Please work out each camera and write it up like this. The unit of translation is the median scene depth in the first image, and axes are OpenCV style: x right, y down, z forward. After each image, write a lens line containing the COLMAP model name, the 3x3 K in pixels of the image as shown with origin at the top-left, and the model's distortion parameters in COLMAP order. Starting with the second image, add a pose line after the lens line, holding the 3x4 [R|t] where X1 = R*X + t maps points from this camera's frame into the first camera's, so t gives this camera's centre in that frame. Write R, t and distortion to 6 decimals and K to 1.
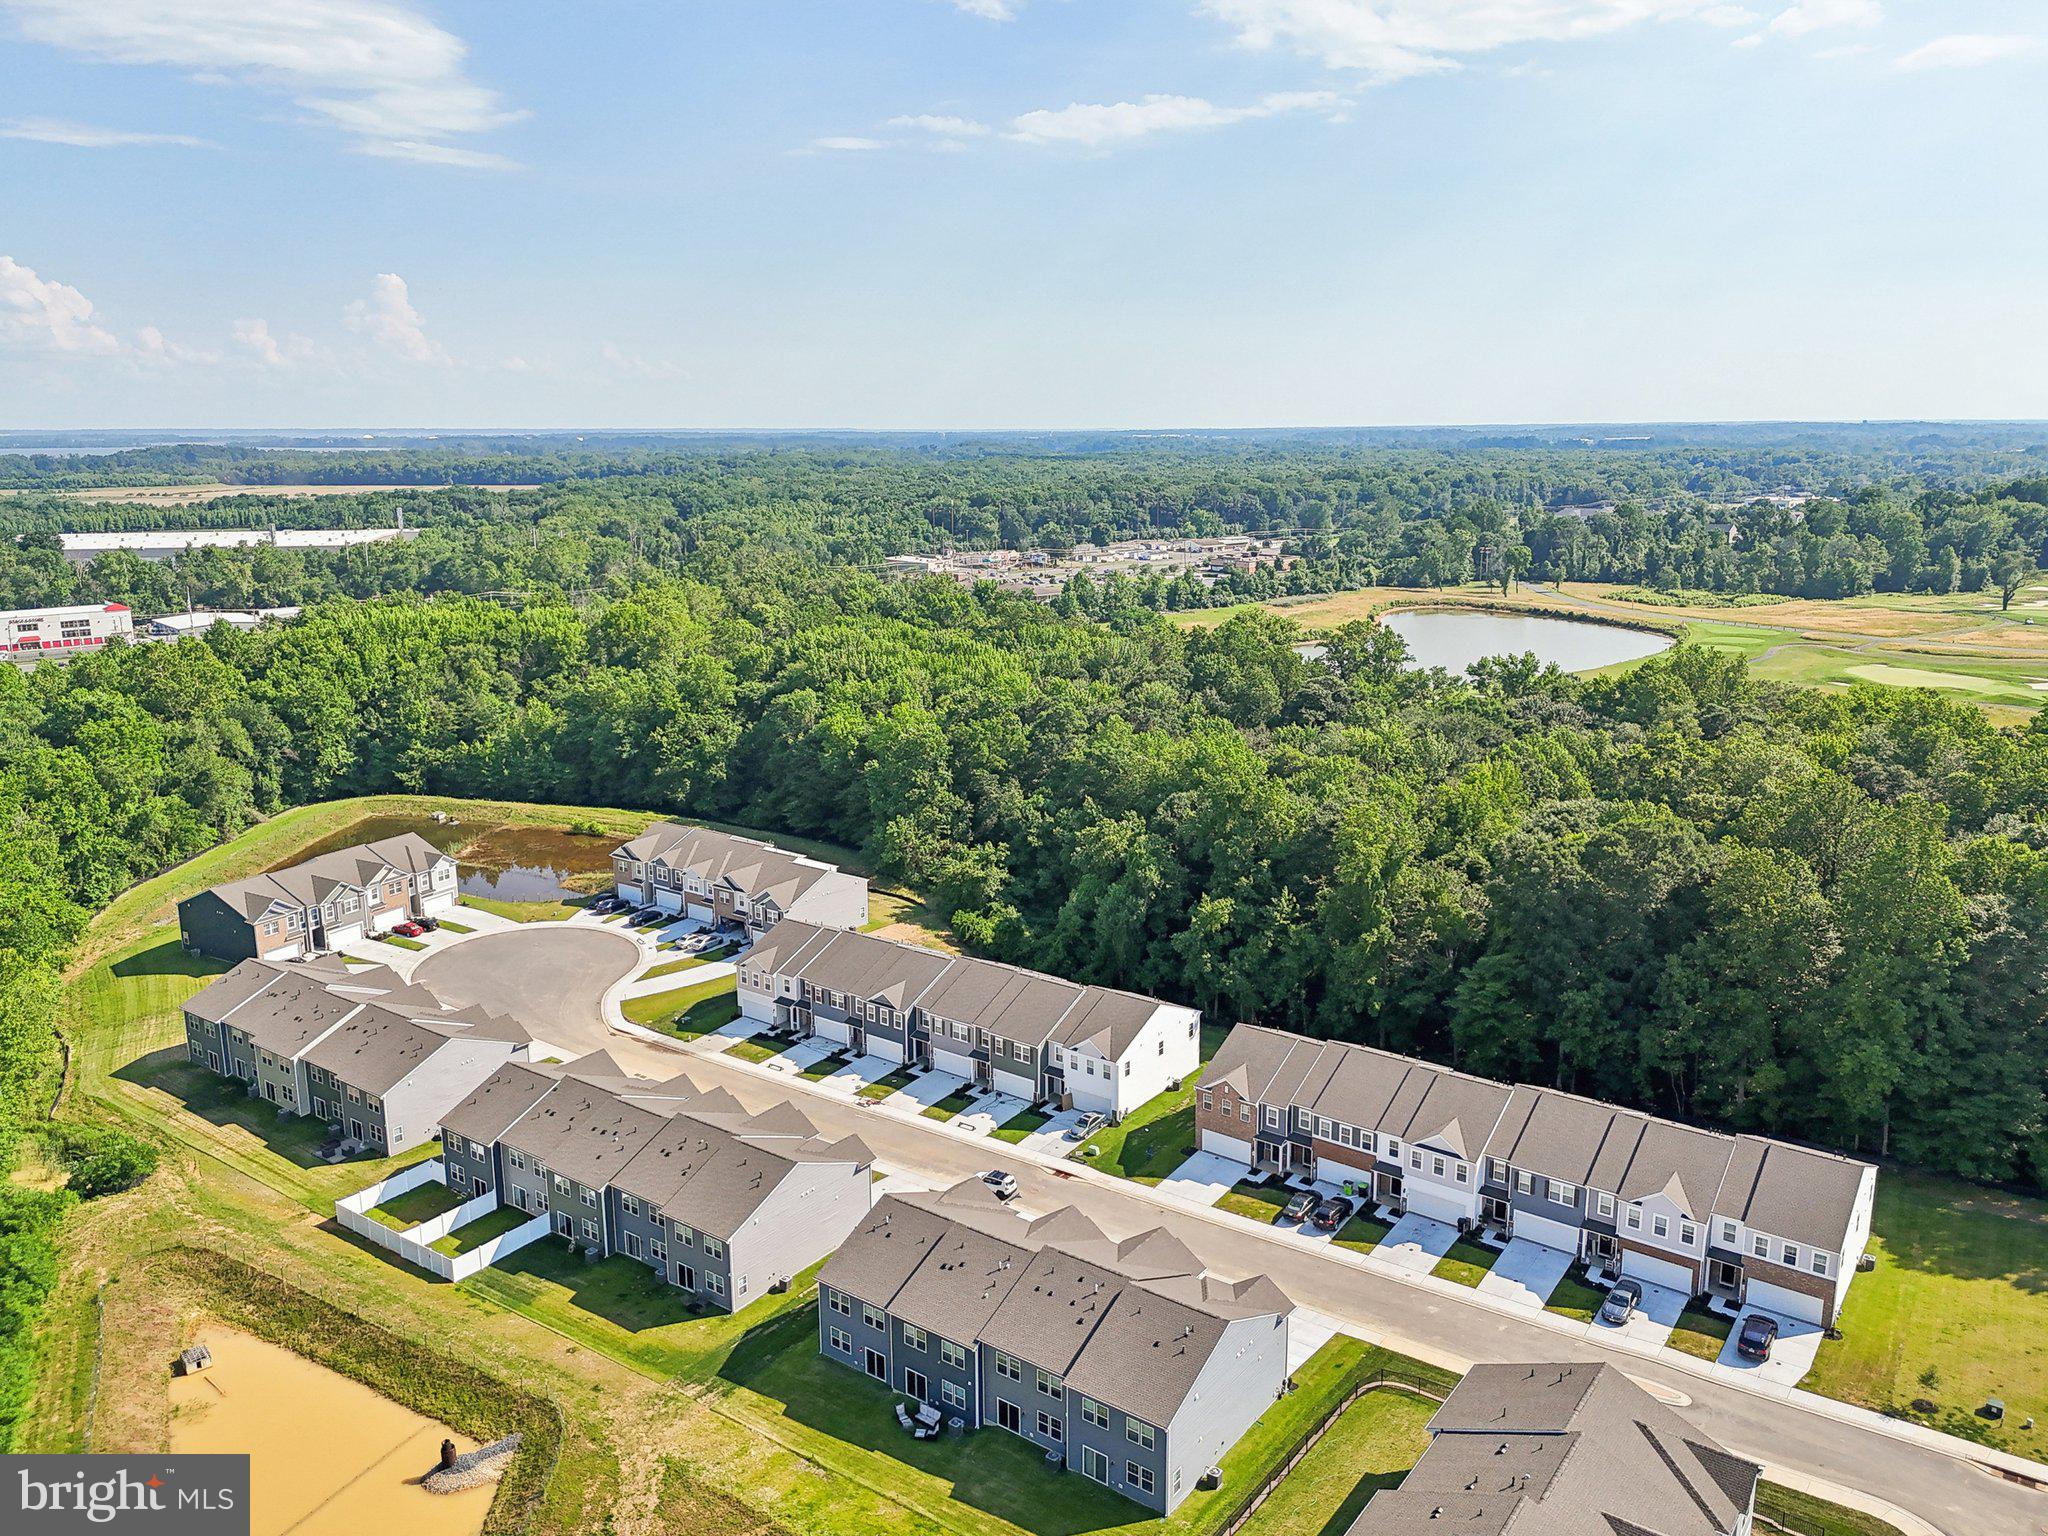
lens RADIAL K [[1541.0, 0, 1013.8], [0, 1541.0, 770.9], [0, 0, 1]] dist [0.093592, -0.098068]
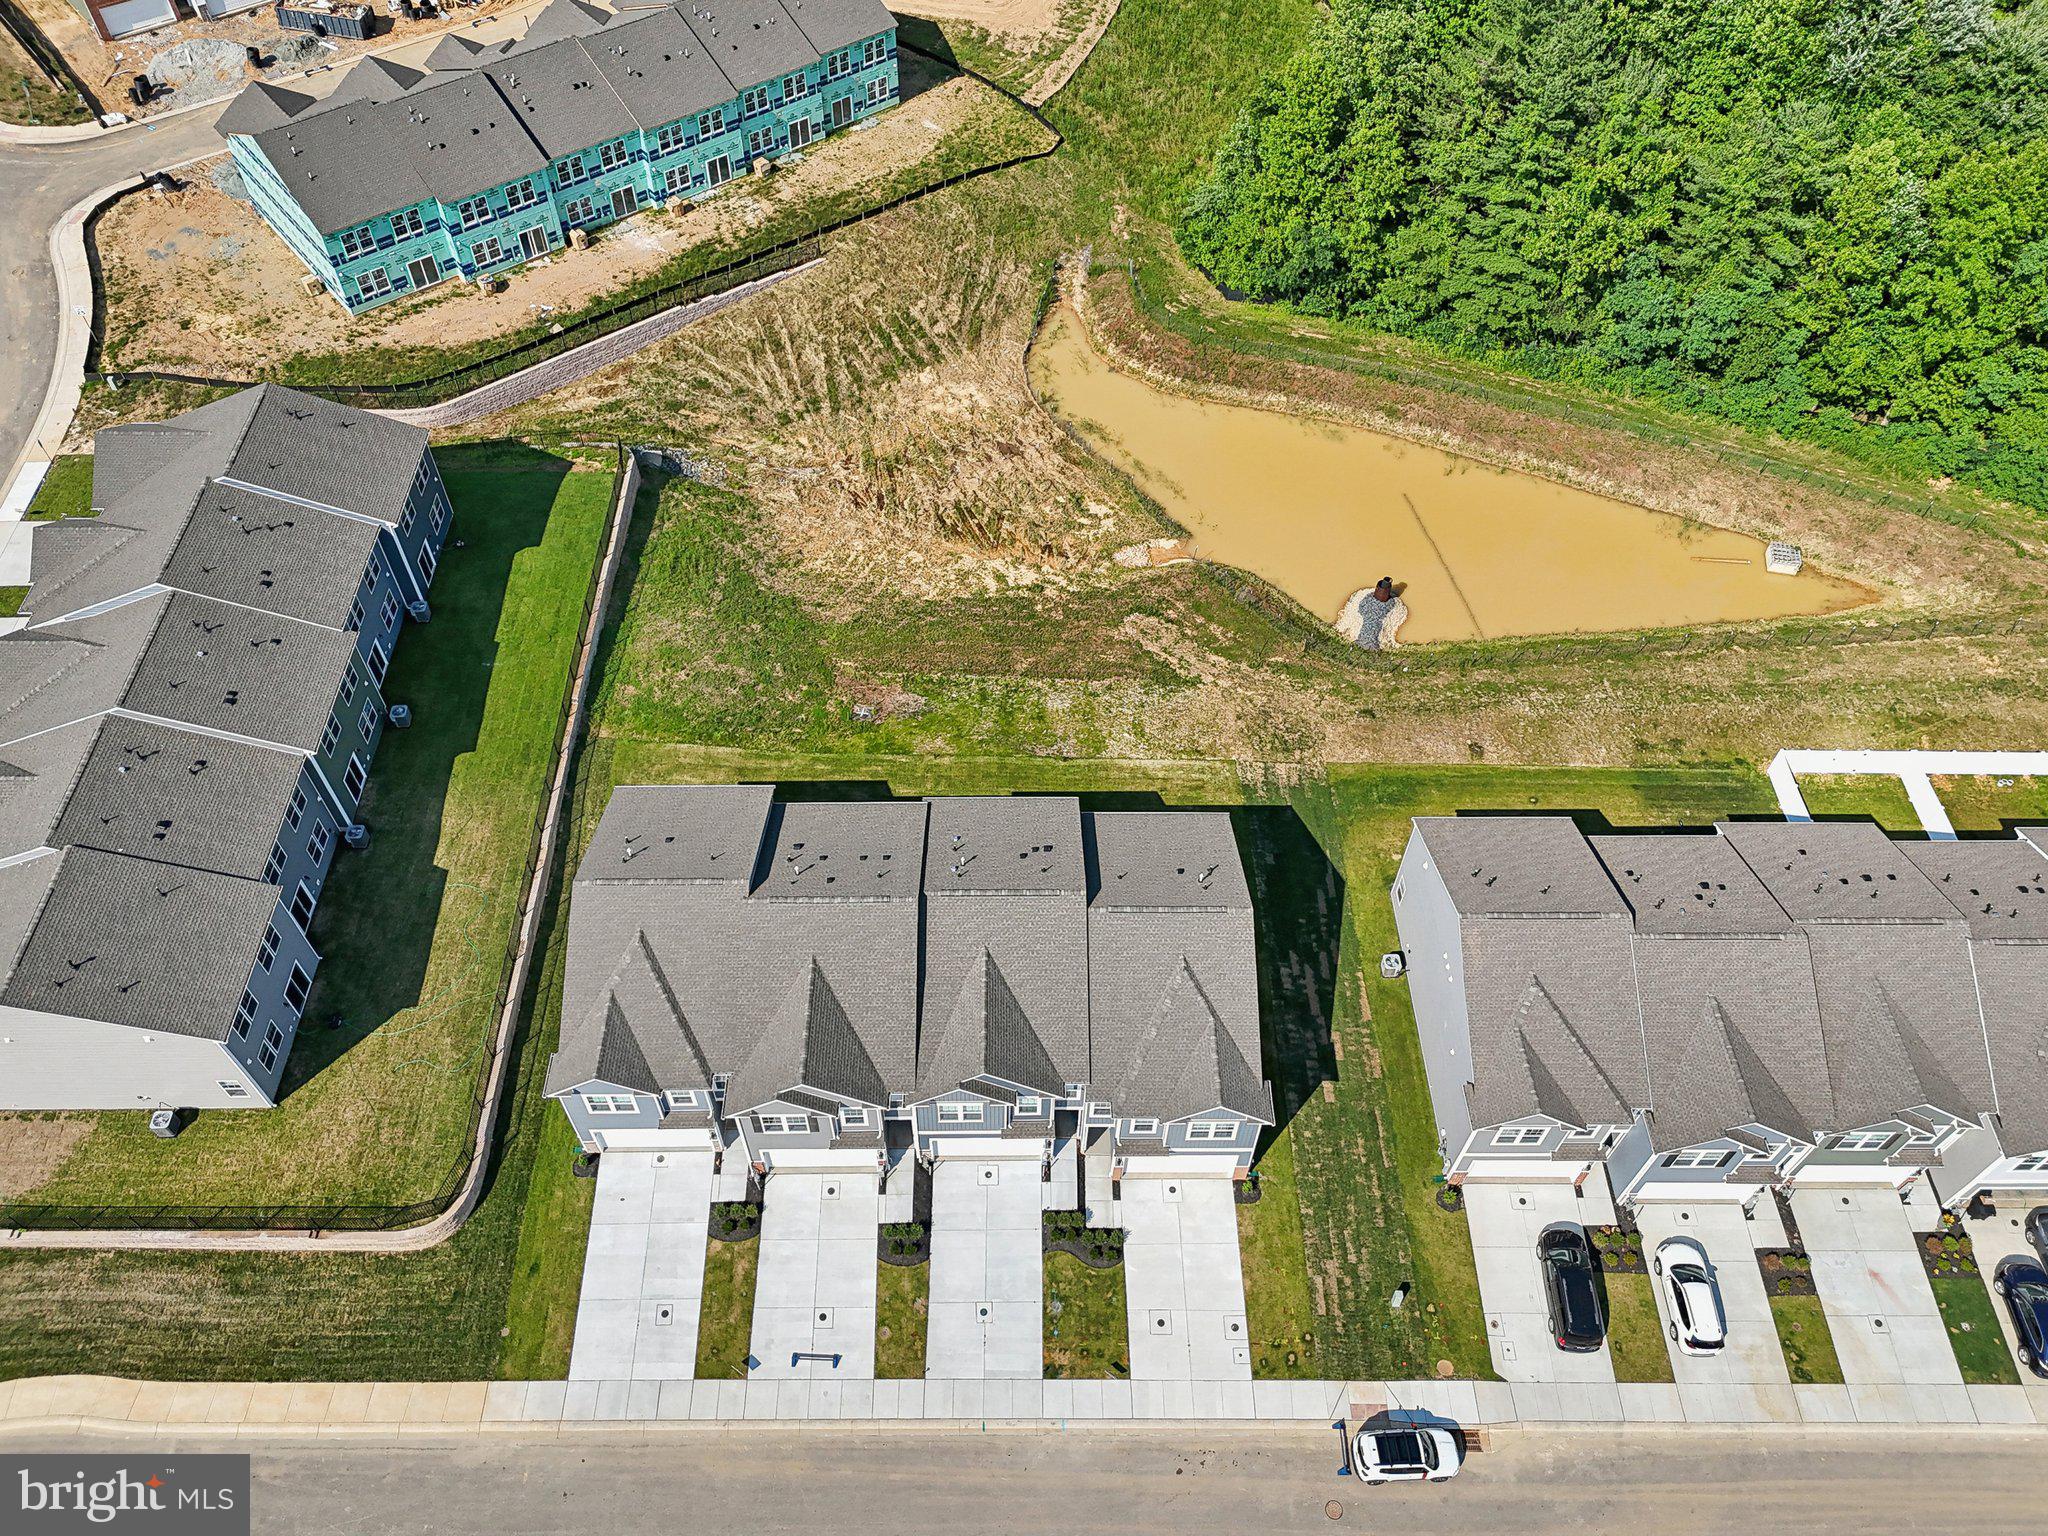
lens RADIAL K [[1510.3, 0, 1026.6], [0, 1510.3, 764.1], [0, 0, 1]] dist [0.087242, -0.096504]
pose [[-0.793219, 0.475981, -0.379798, 0.118193], [-0.139956, 0.464504, 0.874442, -0.163537], [0.592635, 0.746778, -0.301837, 0.716062]]
